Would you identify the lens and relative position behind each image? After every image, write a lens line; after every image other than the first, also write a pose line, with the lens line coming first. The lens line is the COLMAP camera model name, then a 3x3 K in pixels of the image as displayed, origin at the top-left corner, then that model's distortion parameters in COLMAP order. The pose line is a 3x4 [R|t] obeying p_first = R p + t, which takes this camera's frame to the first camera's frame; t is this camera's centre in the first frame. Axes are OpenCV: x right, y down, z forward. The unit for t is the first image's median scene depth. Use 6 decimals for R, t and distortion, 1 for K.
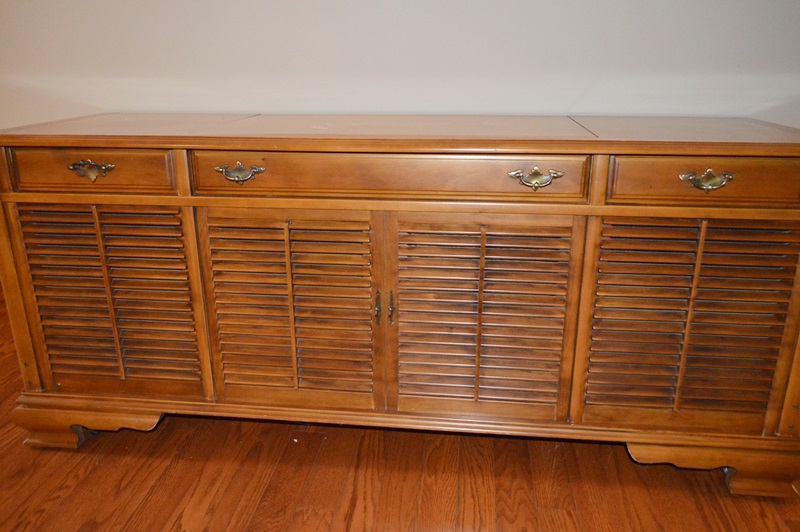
lens RADIAL K [[626.0, 0, 400.0], [0, 626.0, 266.0], [0, 0, 1]] dist [-0.010542, -0.001743]
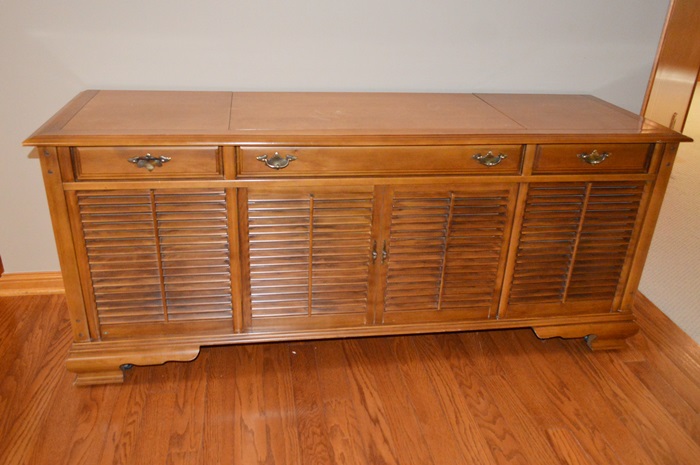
lens RADIAL K [[547.7, 0, 350.0], [0, 547.7, 232.5], [0, 0, 1]] dist [-0.010542, -0.001743]
pose [[0.965882, -0.074828, 0.247939, -0.385448], [0.050369, 0.993346, 0.103574, -0.106464], [-0.254039, -0.087552, 0.963223, -0.151711]]
